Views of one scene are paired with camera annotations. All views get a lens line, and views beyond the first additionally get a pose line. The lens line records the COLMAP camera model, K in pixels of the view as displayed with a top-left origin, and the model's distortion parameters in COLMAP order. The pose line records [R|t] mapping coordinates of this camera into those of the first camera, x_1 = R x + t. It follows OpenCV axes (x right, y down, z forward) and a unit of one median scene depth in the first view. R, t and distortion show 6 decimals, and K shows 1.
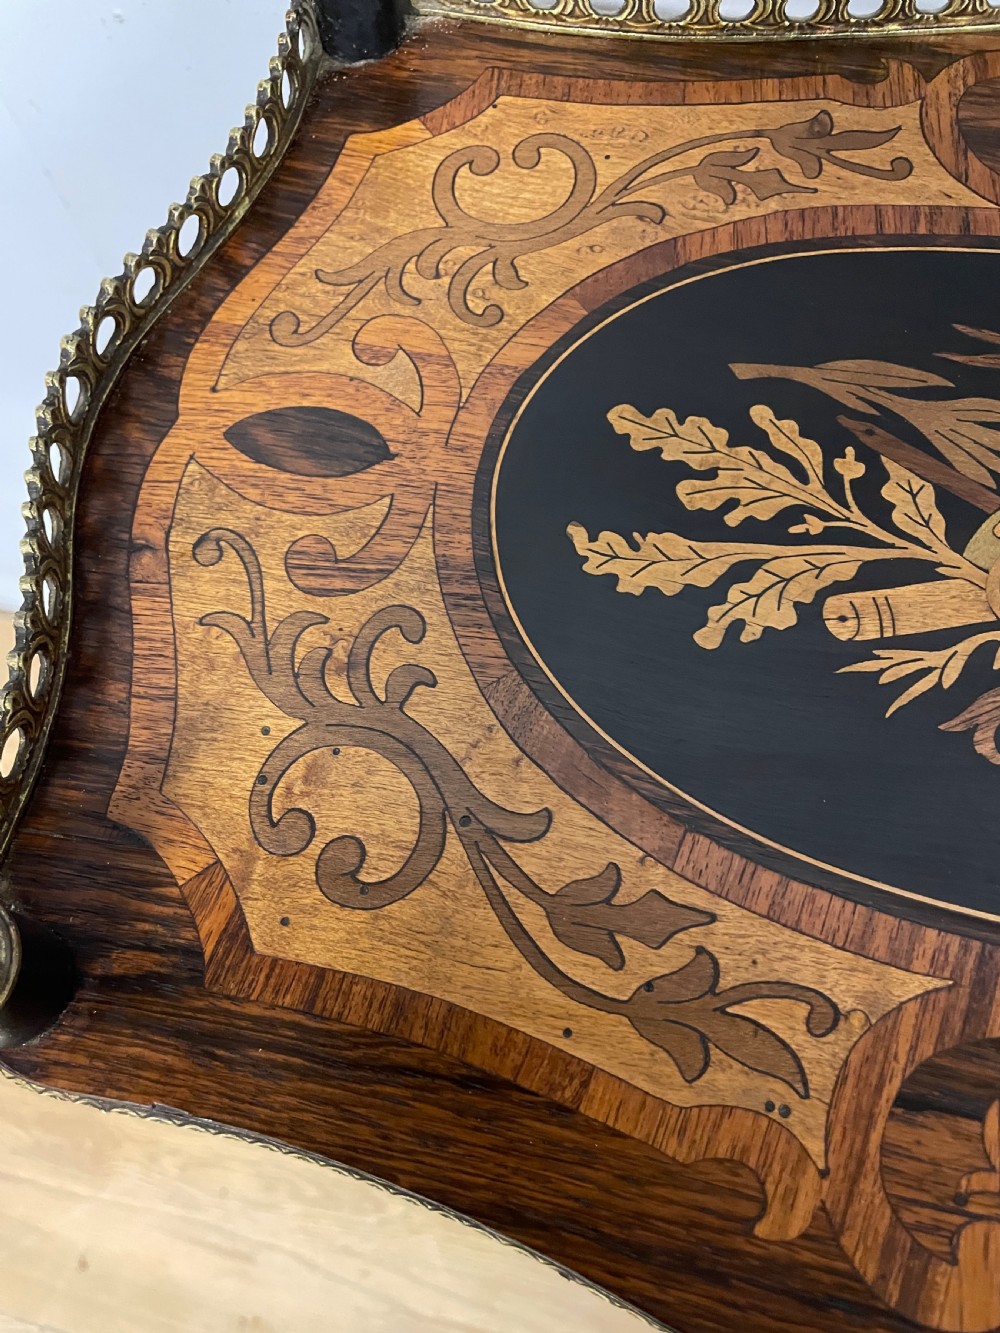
lens RADIAL K [[1030.7, 0, 490.5], [0, 1030.7, 665.8], [0, 0, 1]] dist [0.091721, -0.148612]
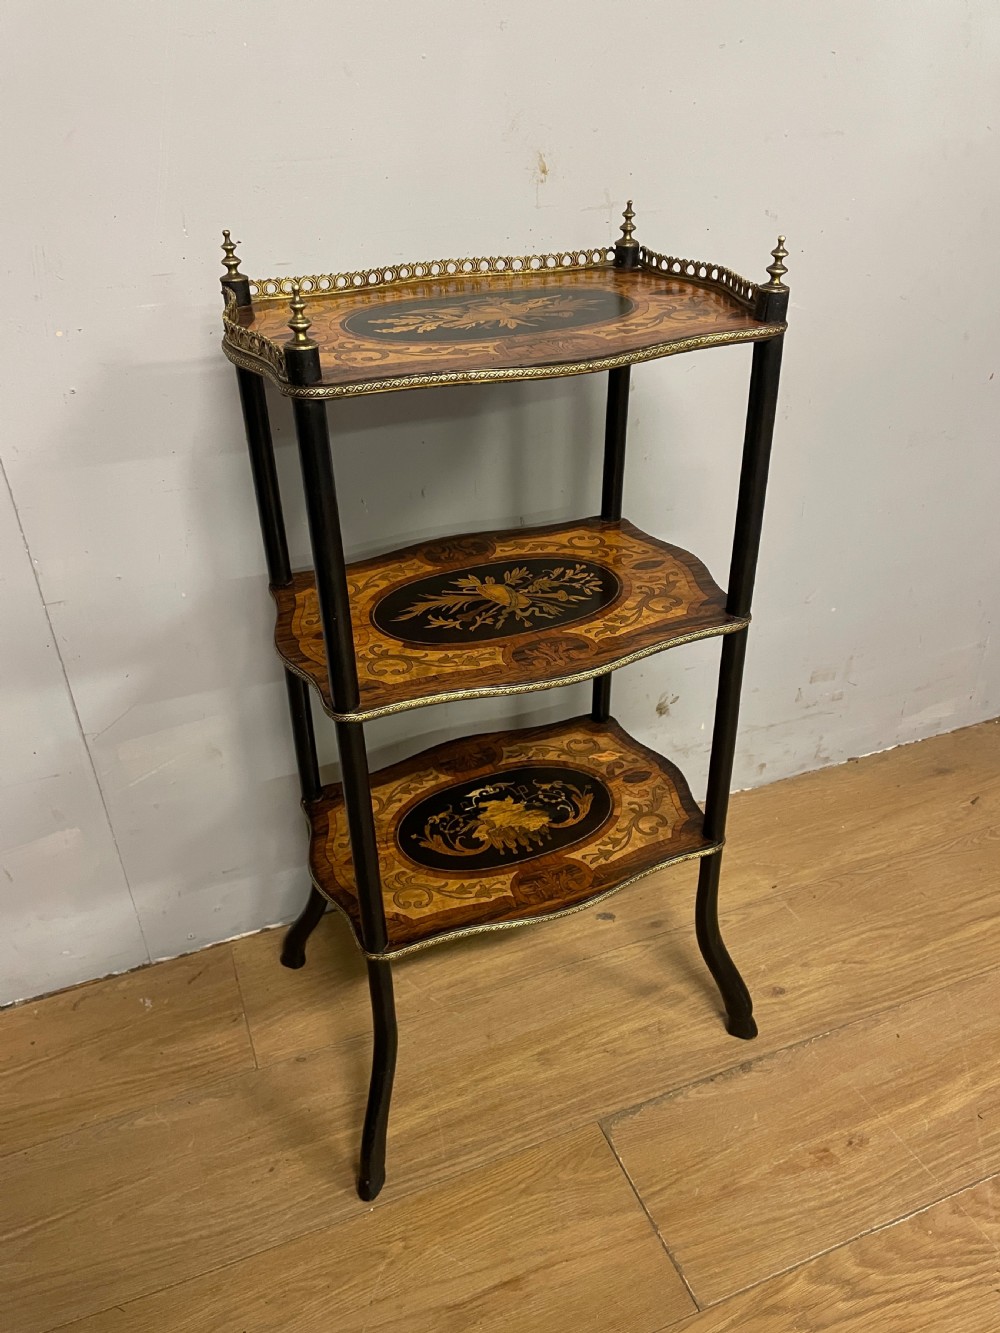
lens RADIAL K [[1007.8, 0, 494.4], [0, 1007.8, 662.9], [0, 0, 1]] dist [0.103949, -0.131222]
pose [[0.819267, -0.244145, 0.518839, -1.786064], [0.513058, 0.716182, -0.473132, 2.715597], [-0.256071, 0.653817, 0.712005, -0.966246]]
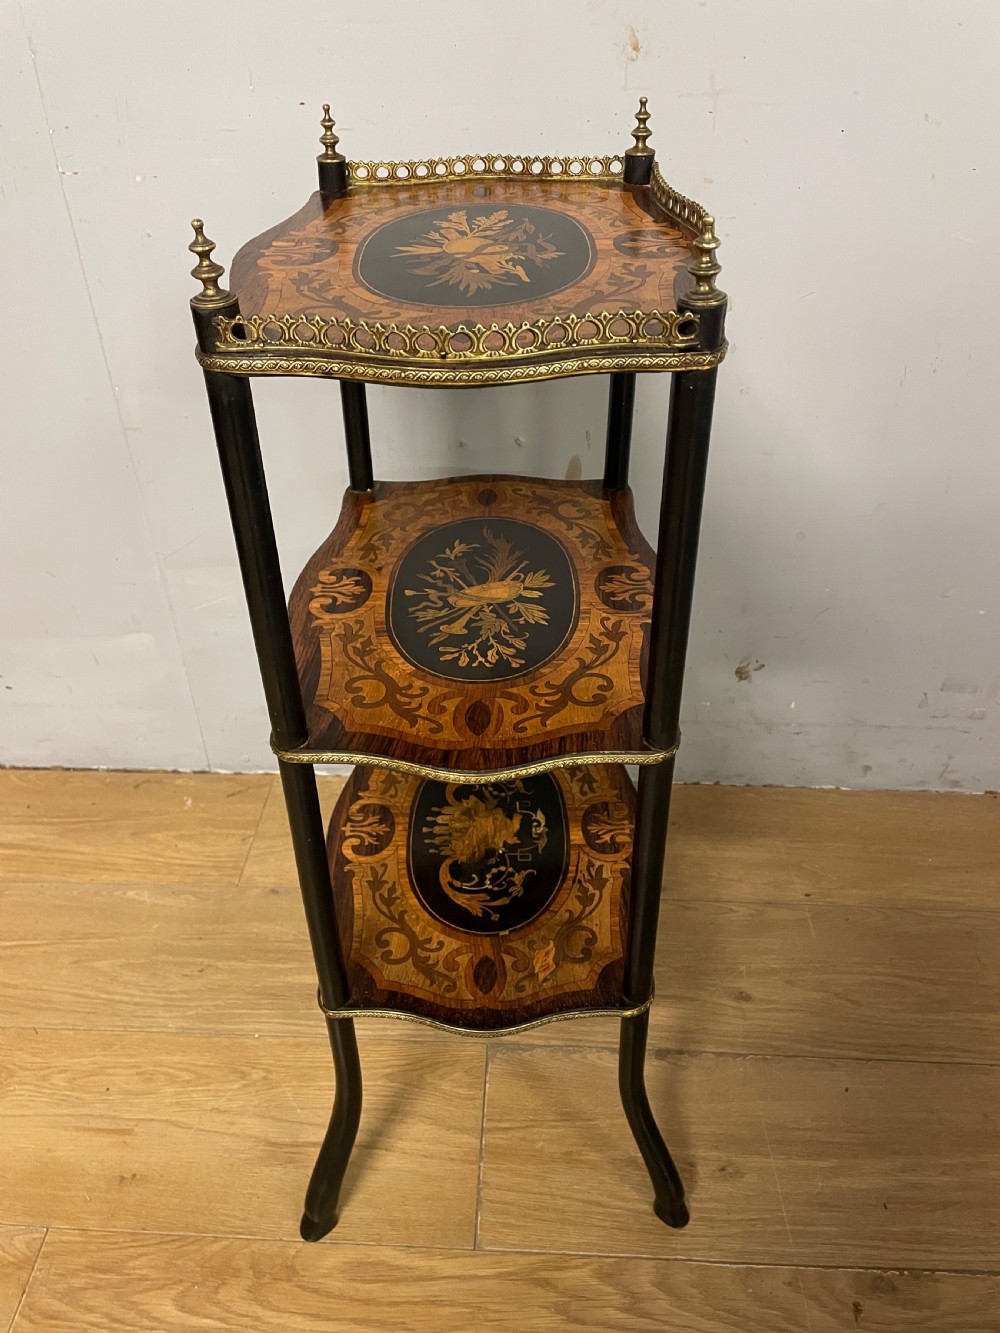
lens RADIAL K [[1008.5, 0, 488.5], [0, 1008.5, 652.8], [0, 0, 1]] dist [0.097646, -0.129503]
pose [[0.194725, 0.629555, -0.752158, 3.682645], [-0.906142, 0.409018, 0.107758, 0.037903], [0.375486, 0.660579, 0.650112, -0.249722]]
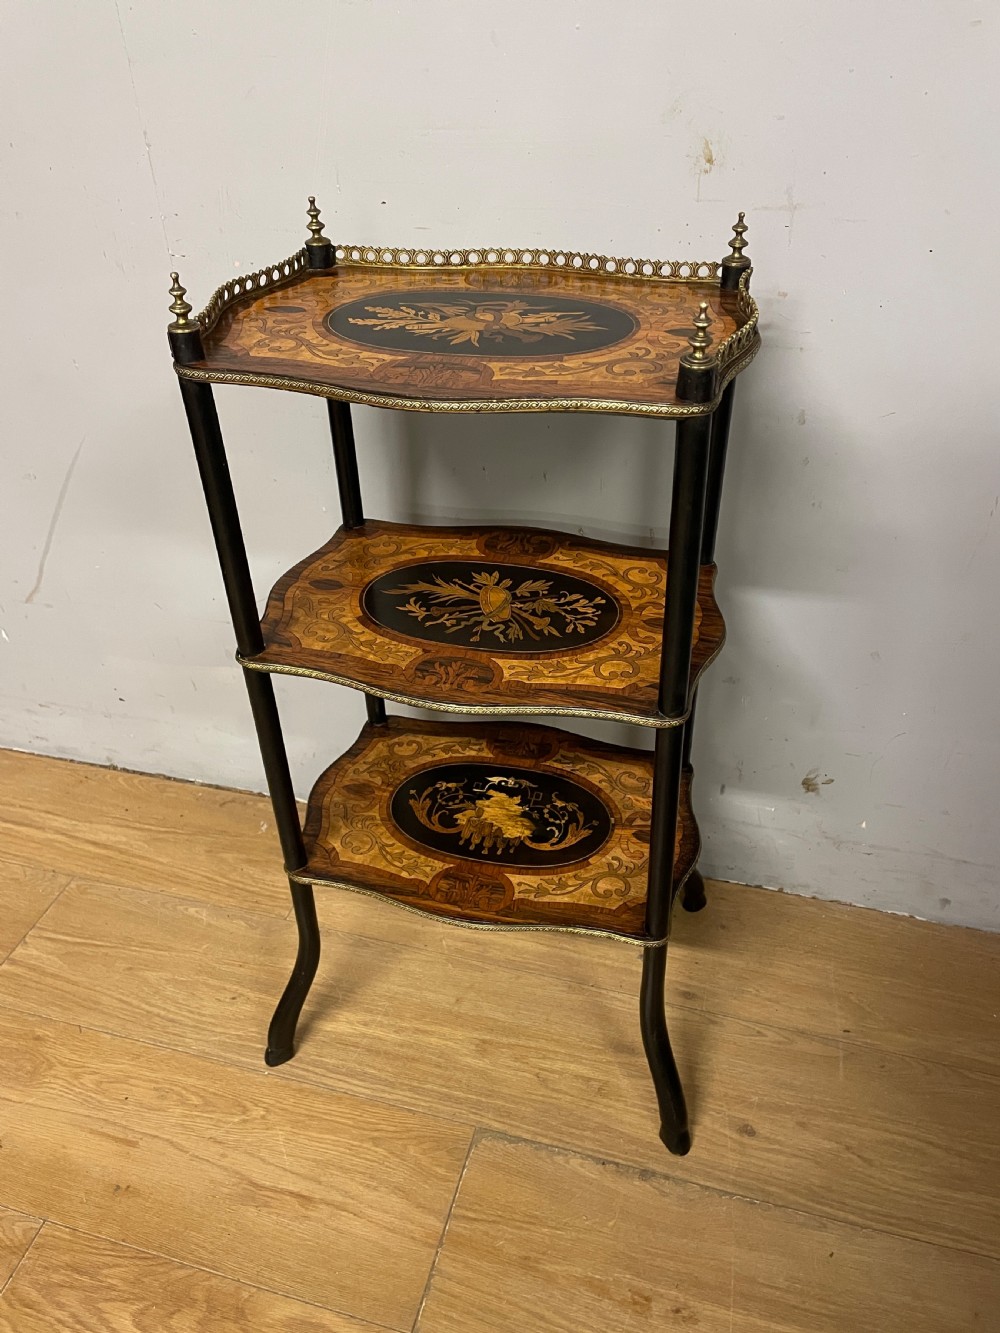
lens RADIAL K [[1008.2, 0, 498.9], [0, 1008.2, 658.2], [0, 0, 1]] dist [0.103571, -0.131699]
pose [[0.997711, 0.066968, -0.009423, 0.759303], [-0.061780, 0.845872, -0.529796, 2.928074], [-0.027508, 0.529165, 0.848073, -1.580098]]
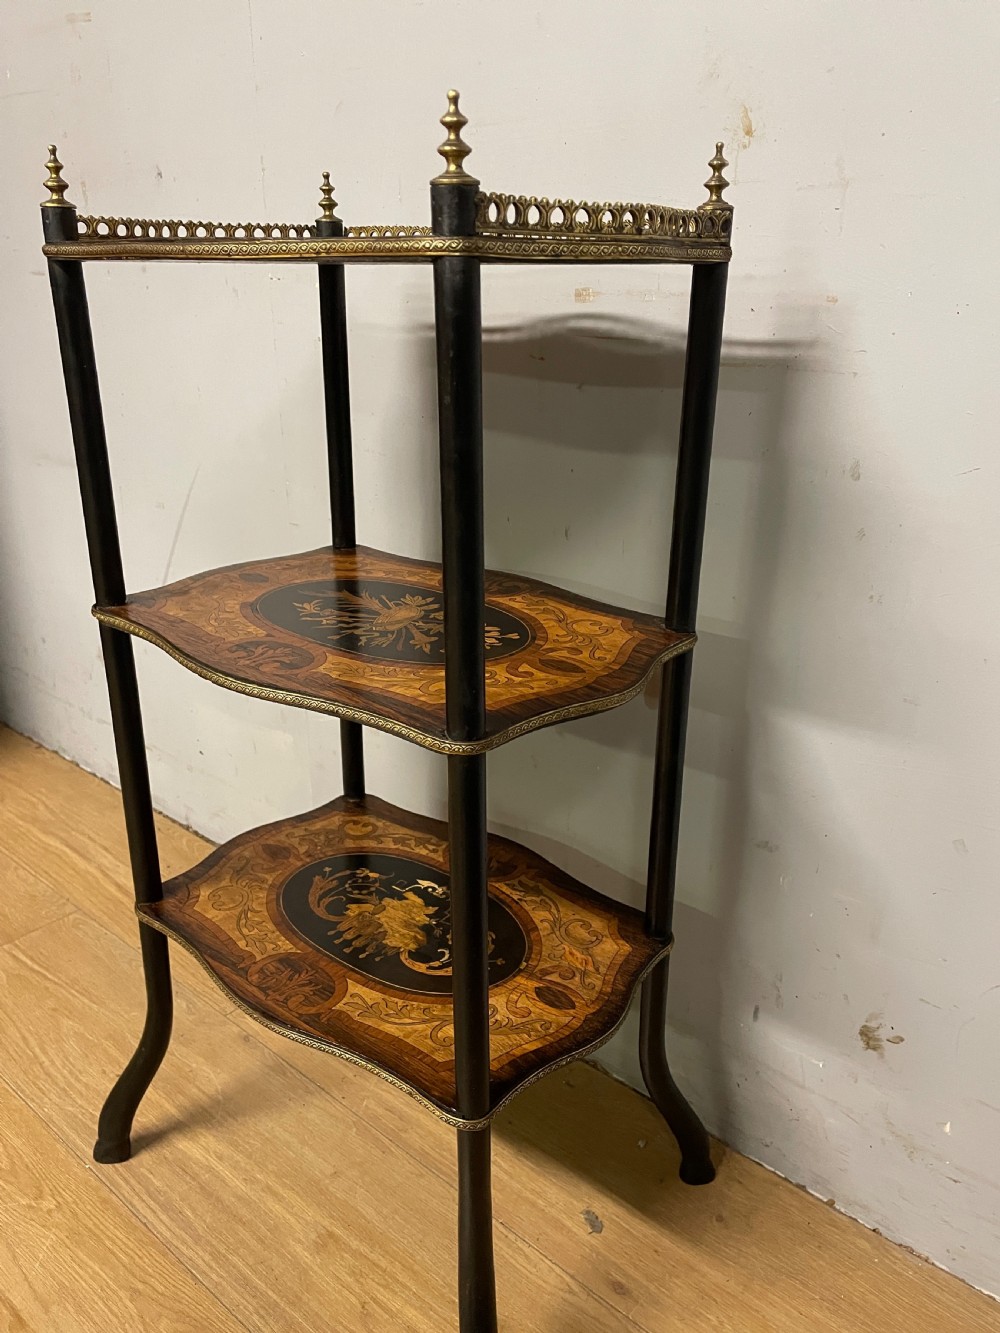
lens RADIAL K [[1008.3, 0, 503.5], [0, 1008.3, 665.7], [0, 0, 1]] dist [0.092416, -0.117363]
pose [[0.886331, 0.243147, -0.394076, 2.493536], [-0.451891, 0.639912, -0.621536, 2.552009], [0.101049, 0.728967, 0.677050, -0.220090]]
